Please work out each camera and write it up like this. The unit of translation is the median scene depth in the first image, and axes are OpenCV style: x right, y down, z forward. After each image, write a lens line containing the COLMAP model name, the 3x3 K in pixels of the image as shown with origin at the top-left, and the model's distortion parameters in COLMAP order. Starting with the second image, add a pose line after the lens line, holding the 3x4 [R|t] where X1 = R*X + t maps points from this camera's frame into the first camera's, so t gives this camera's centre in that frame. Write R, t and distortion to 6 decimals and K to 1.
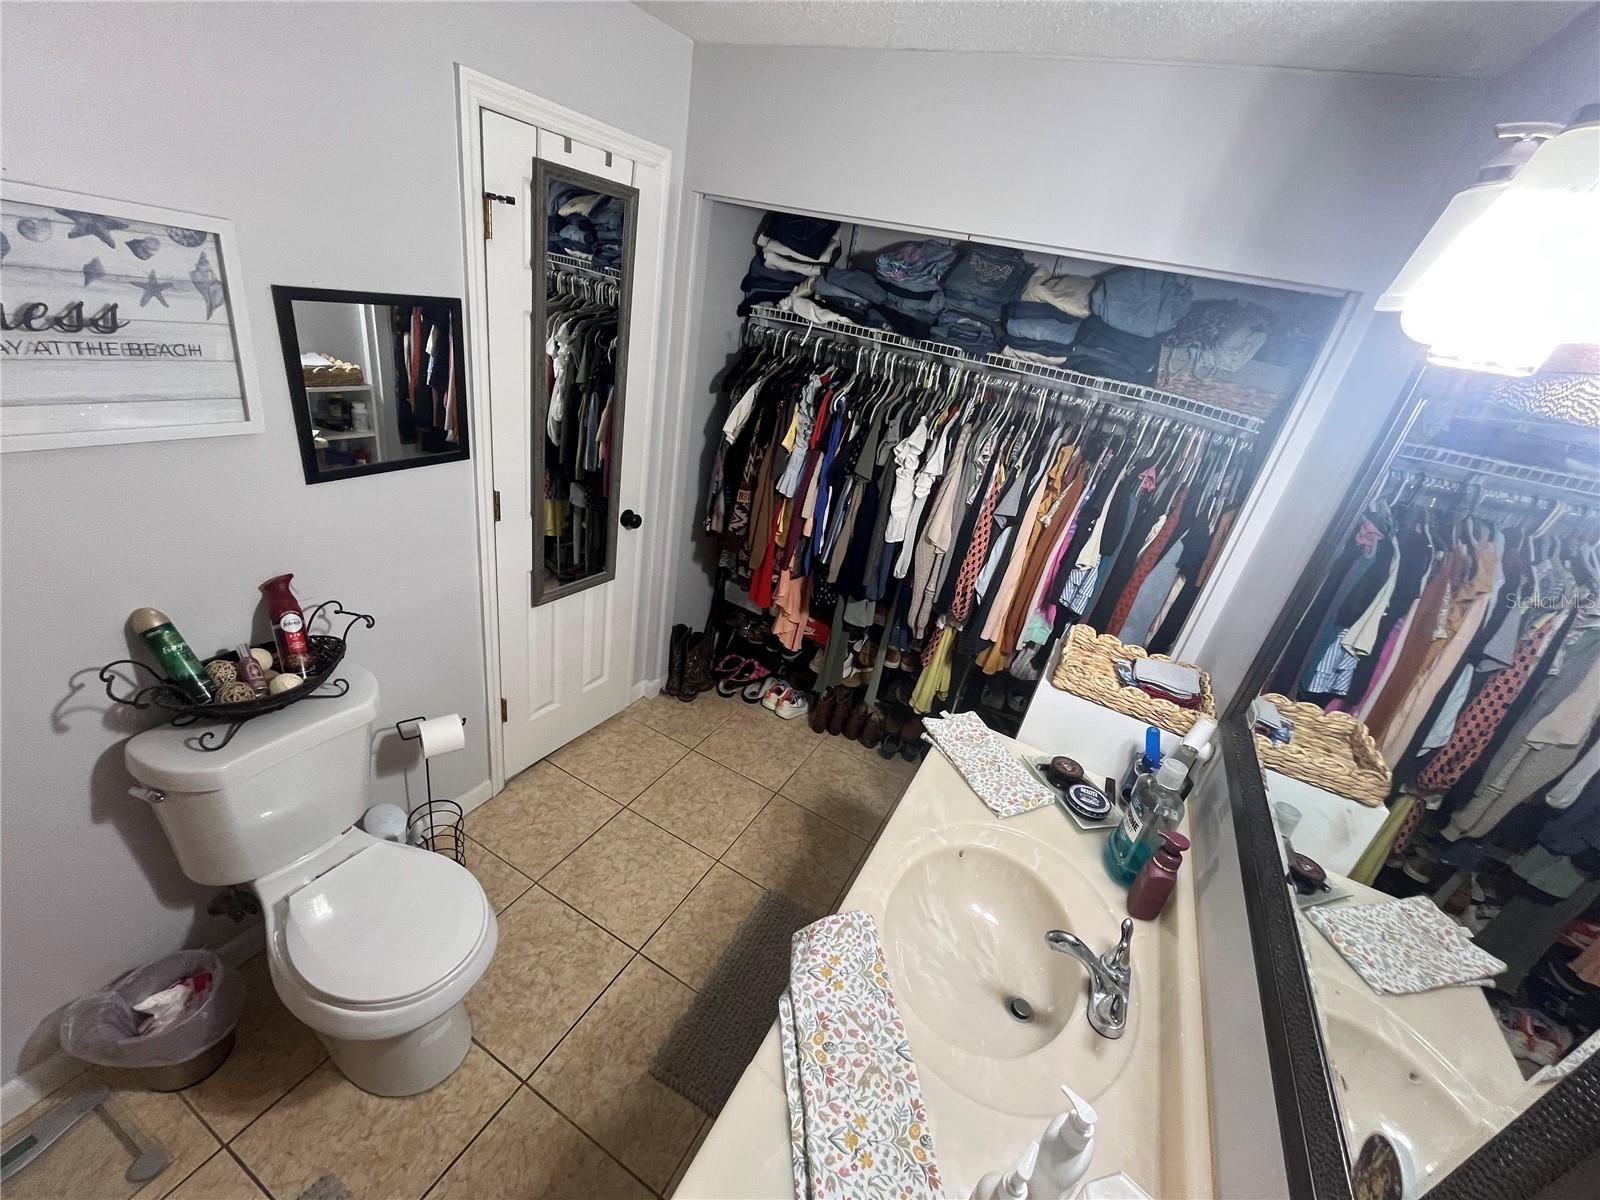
lens RADIAL K [[653.6, 0, 800.1], [0, 653.6, 599.9], [0, 0, 1]] dist [-0.001811, 0.000608]
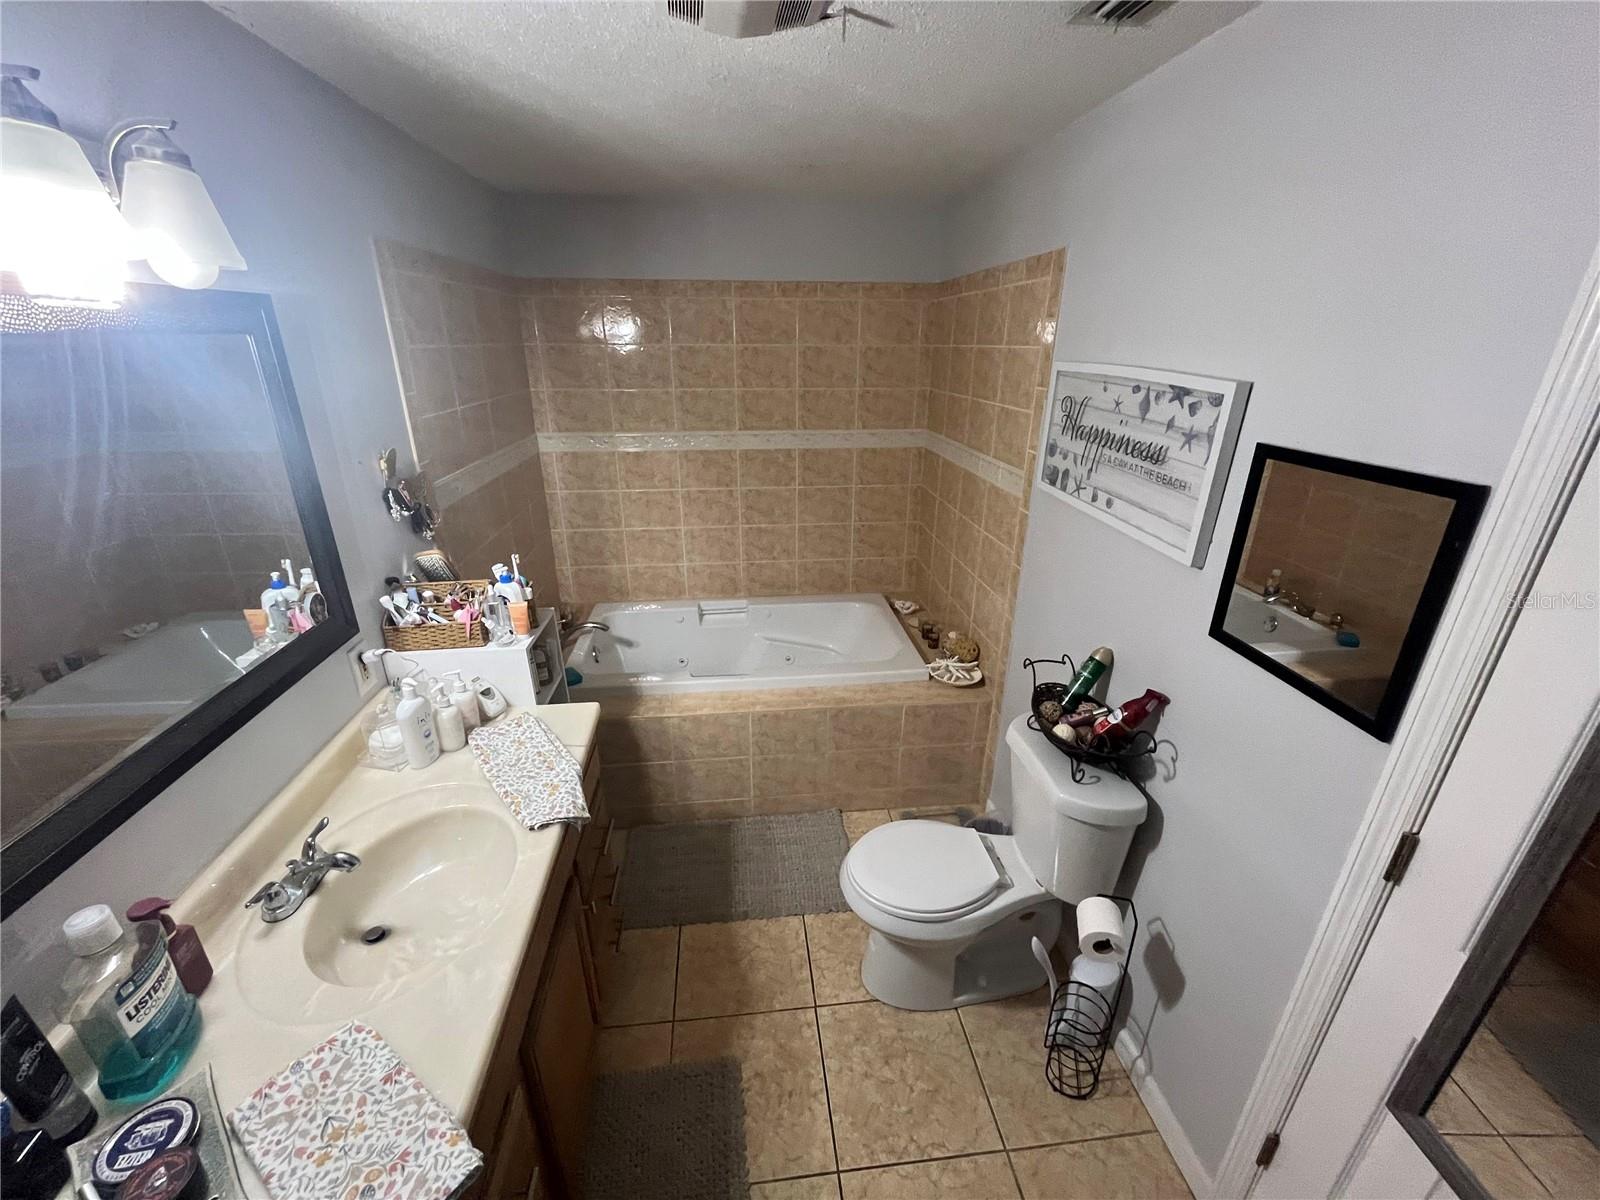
lens RADIAL K [[653.6, 0, 801.1], [0, 653.6, 599.2], [0, 0, 1]] dist [-0.001811, 0.000608]
pose [[-0.816721, 0.045289, -0.575253, 0.385447], [-0.374927, 0.716154, 0.588688, -0.740767], [0.438631, 0.696472, -0.567917, 1.661433]]
